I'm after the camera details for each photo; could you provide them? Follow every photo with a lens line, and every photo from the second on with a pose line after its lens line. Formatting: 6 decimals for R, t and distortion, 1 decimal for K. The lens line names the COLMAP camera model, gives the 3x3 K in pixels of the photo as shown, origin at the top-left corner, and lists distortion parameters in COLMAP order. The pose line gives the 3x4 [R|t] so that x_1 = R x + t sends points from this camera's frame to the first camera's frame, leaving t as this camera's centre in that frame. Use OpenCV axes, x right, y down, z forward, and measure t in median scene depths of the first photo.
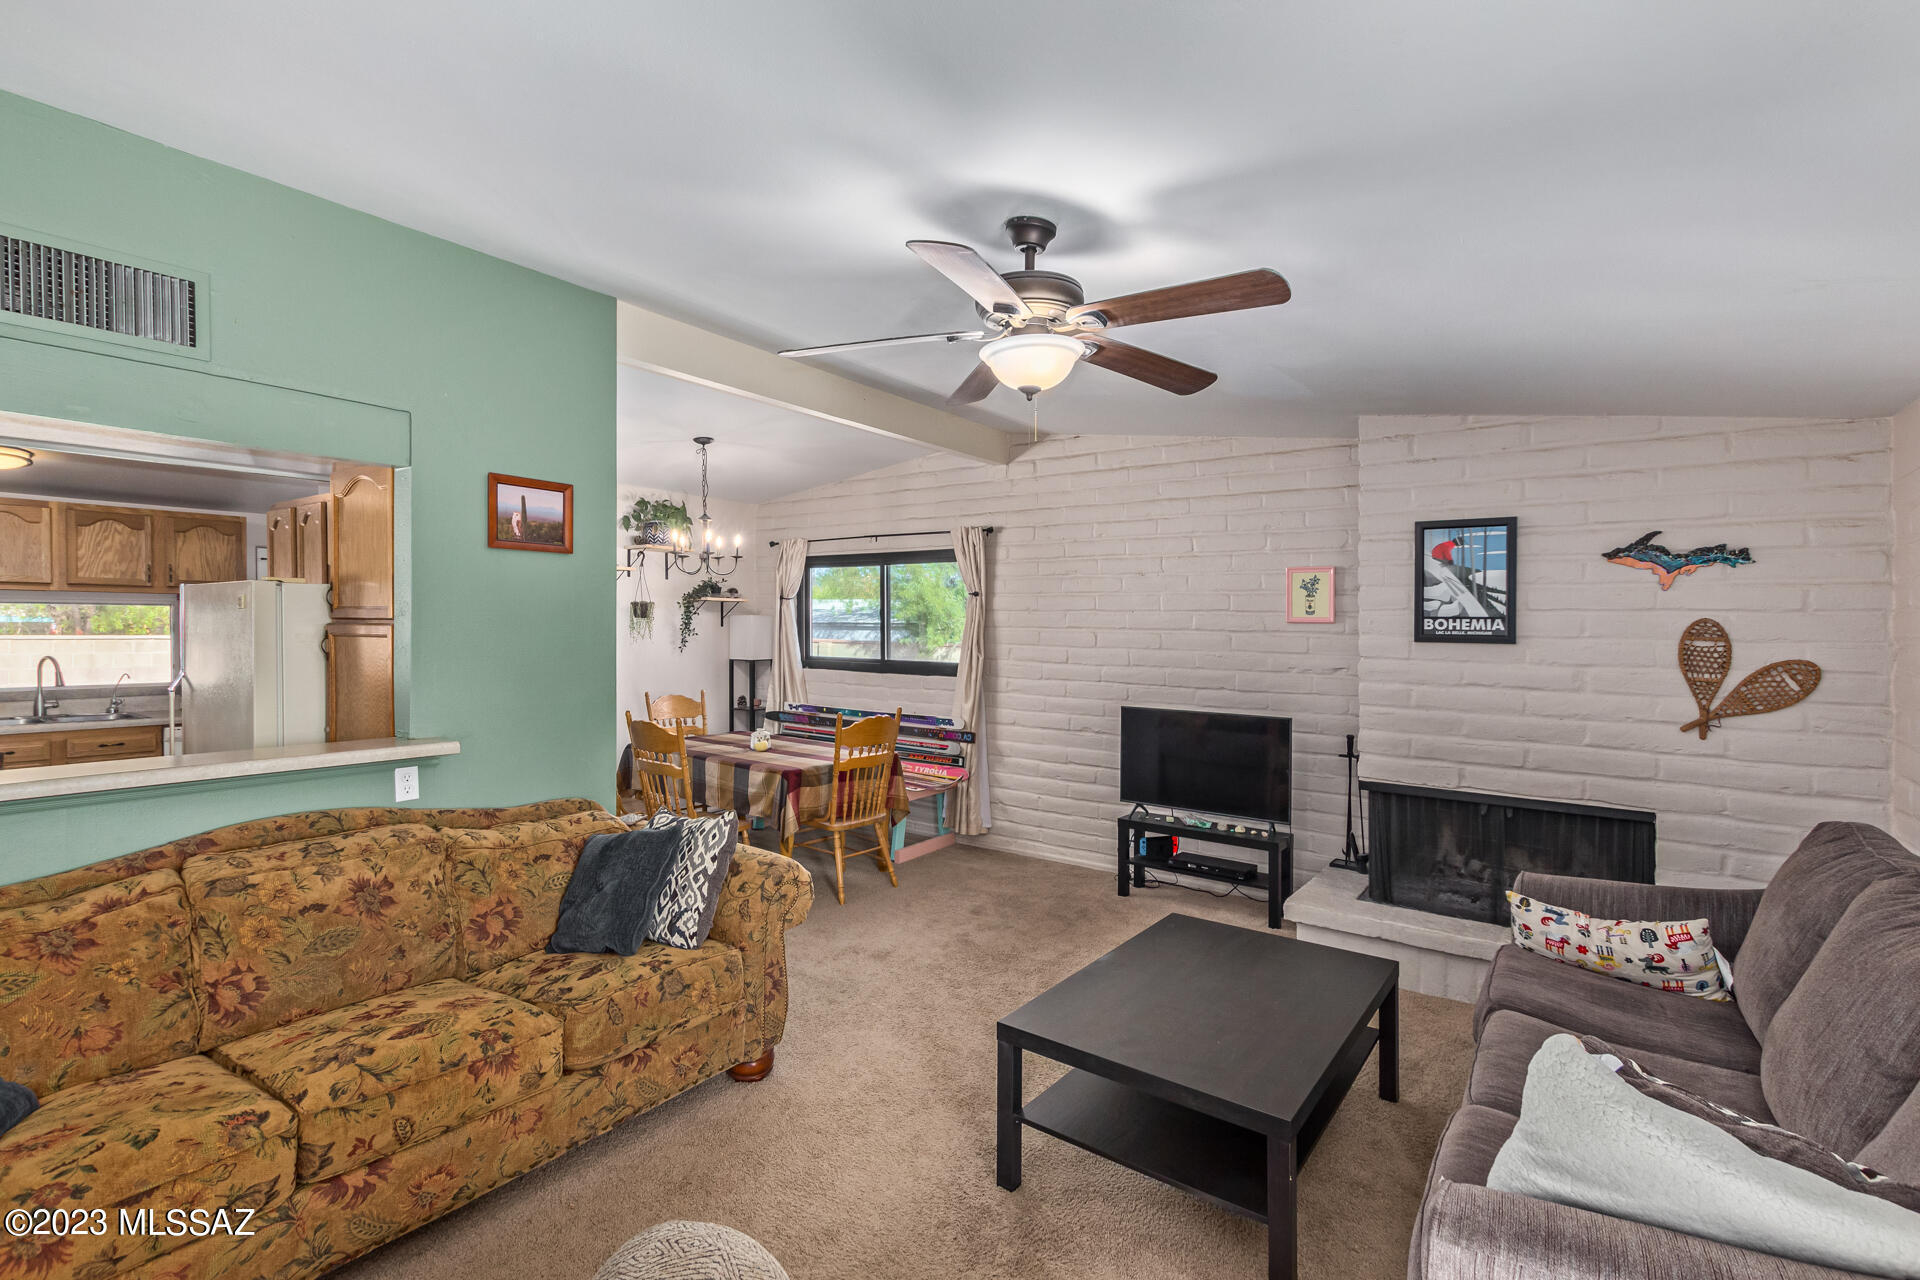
lens RADIAL K [[880.8, 0, 956.3], [0, 880.8, 646.4], [0, 0, 1]] dist [-0.001174, -0.000144]
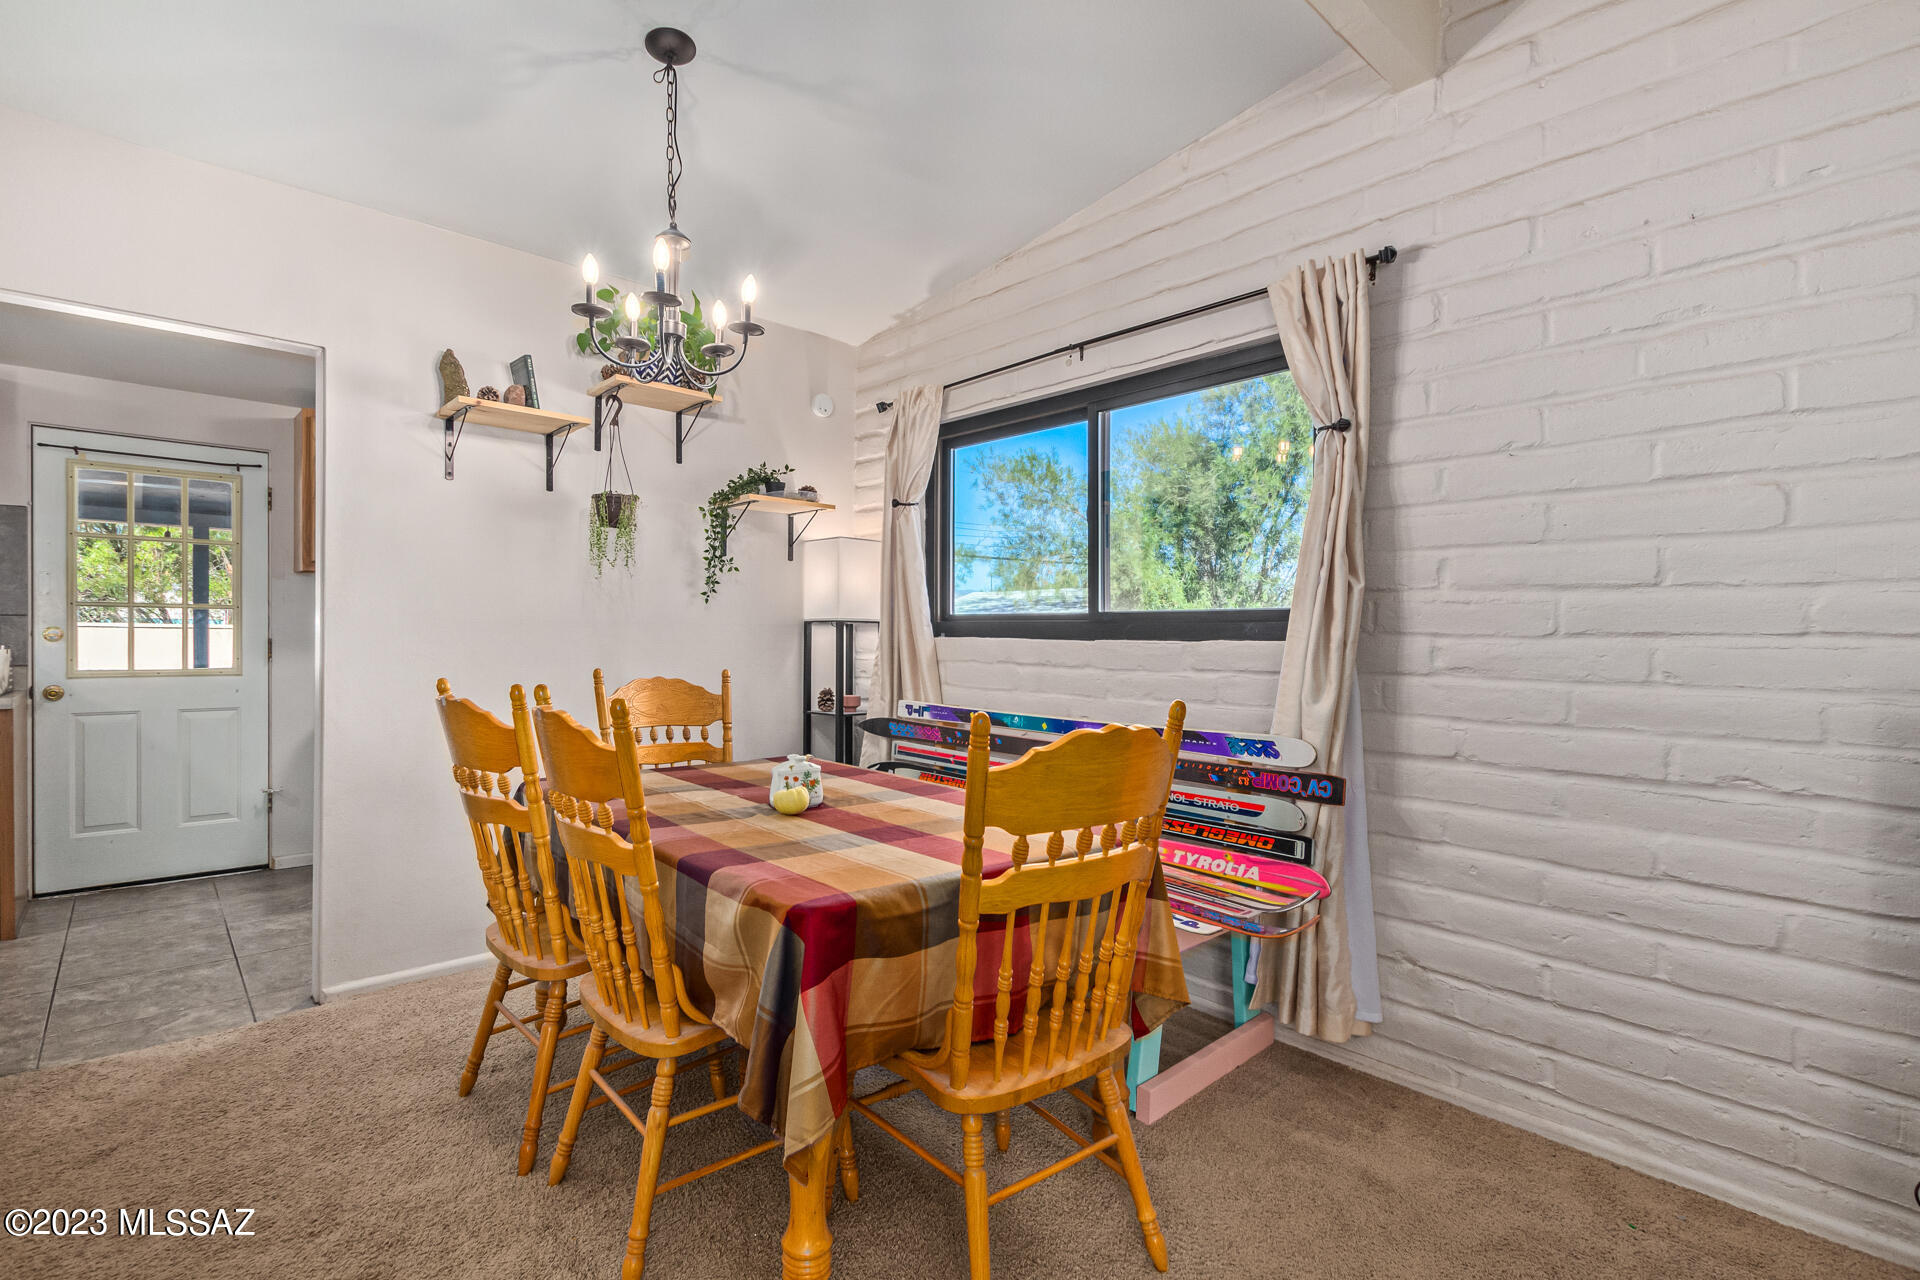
lens RADIAL K [[880.8, 0, 956.2], [0, 880.8, 657.8], [0, 0, 1]] dist [-0.001174, -0.000144]
pose [[0.979331, 0.005164, -0.202200, -0.072627], [-0.006947, 0.999943, -0.008108, 0.052948], [0.202147, 0.009345, 0.979311, 0.630003]]
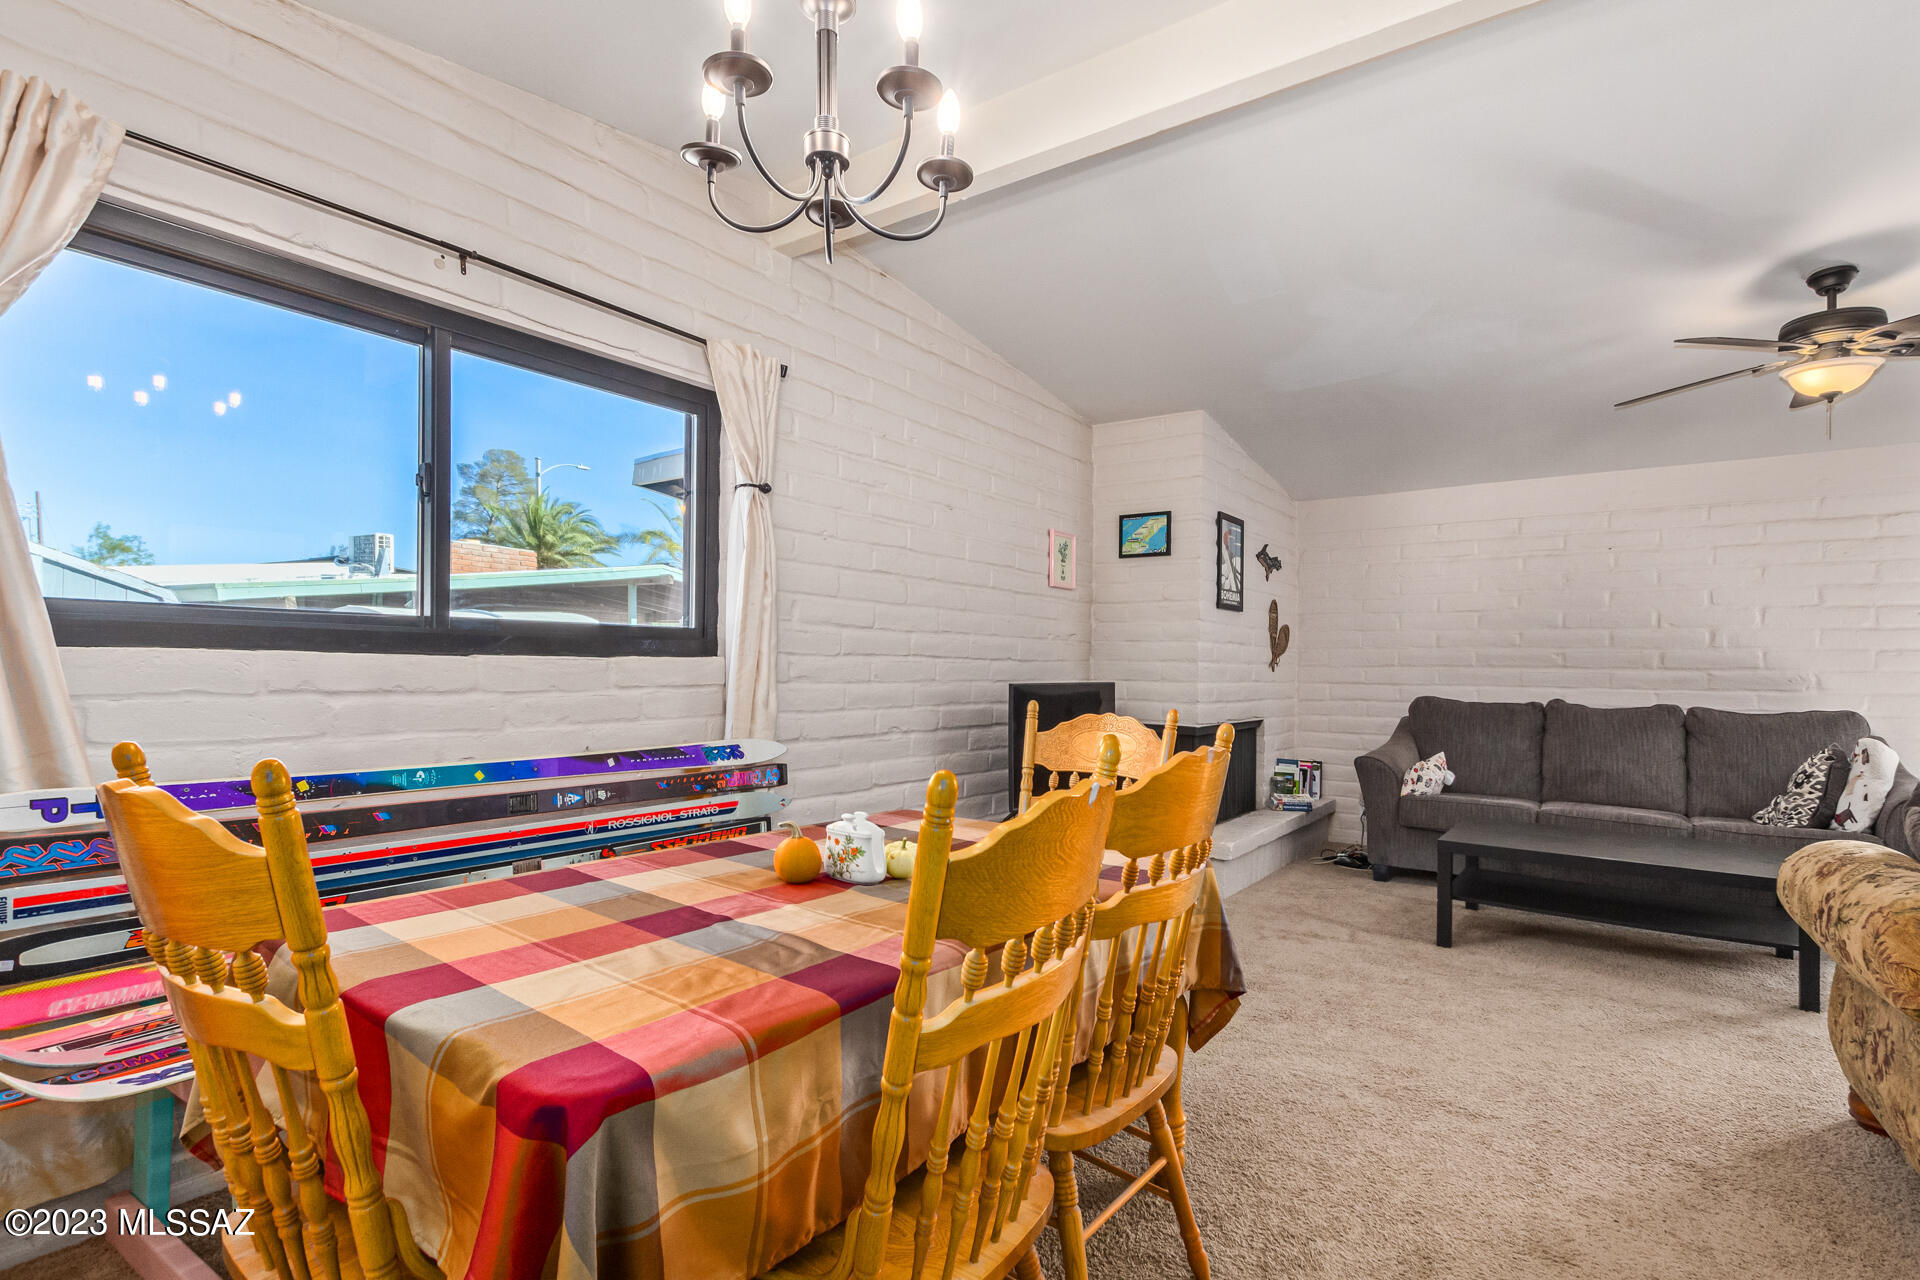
lens RADIAL K [[922.6, 0, 974.6], [0, 922.6, 657.1], [0, 0, 1]] dist [-0.001774, -0.000745]
pose [[-0.010625, -0.005640, 0.999928, -0.547052], [0.010192, 0.999932, 0.005749, 0.037416], [-0.999892, 0.010252, -0.010567, 0.963308]]
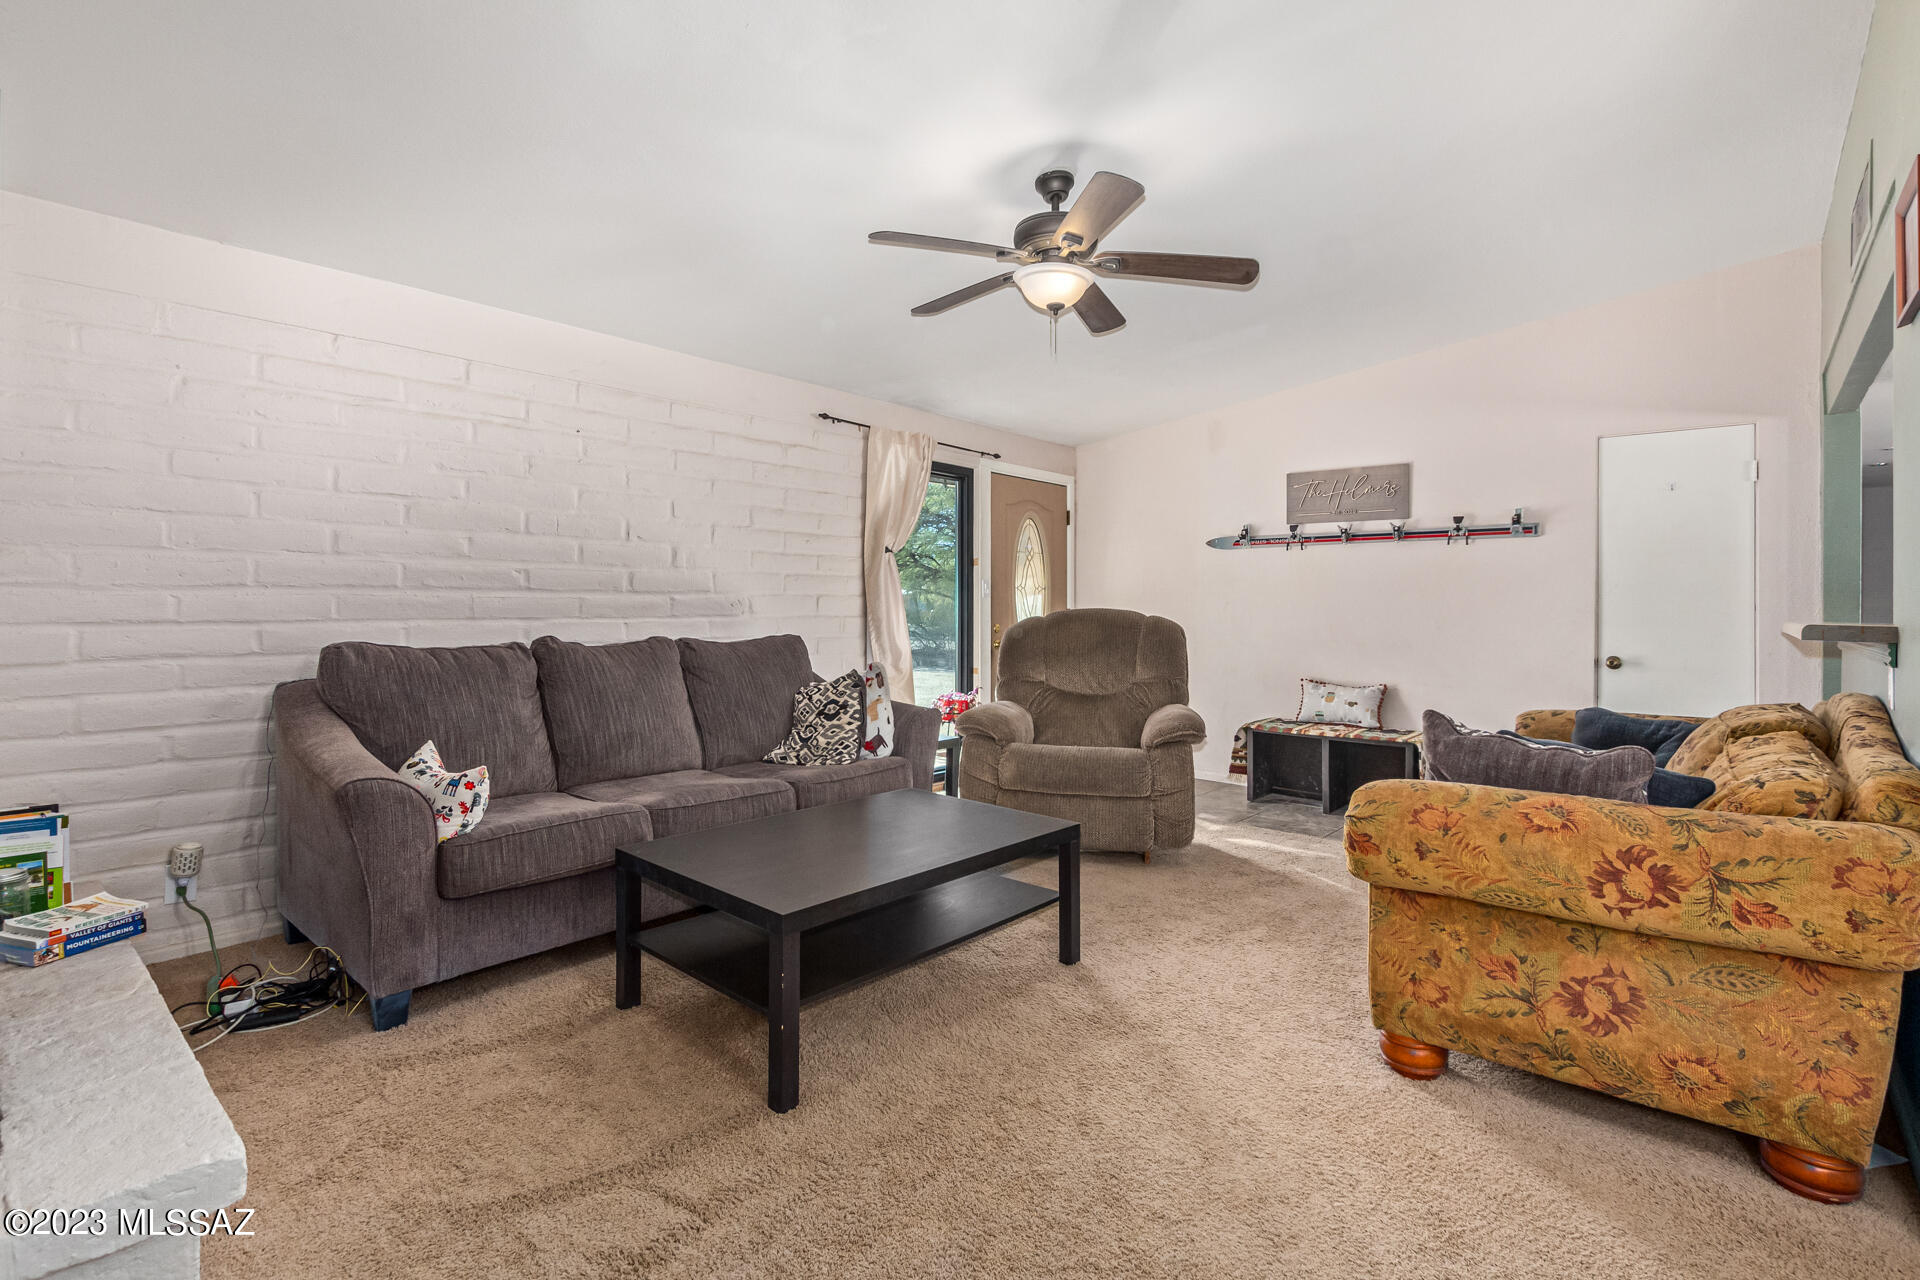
lens RADIAL K [[880.8, 0, 941.2], [0, 880.8, 607.0], [0, 0, 1]] dist [-0.001174, -0.000144]
pose [[-0.995973, -0.025607, 0.085920, 0.062280], [-0.022877, 0.999206, 0.032610, 0.044662], [-0.086686, 0.030513, -0.995768, 0.951464]]
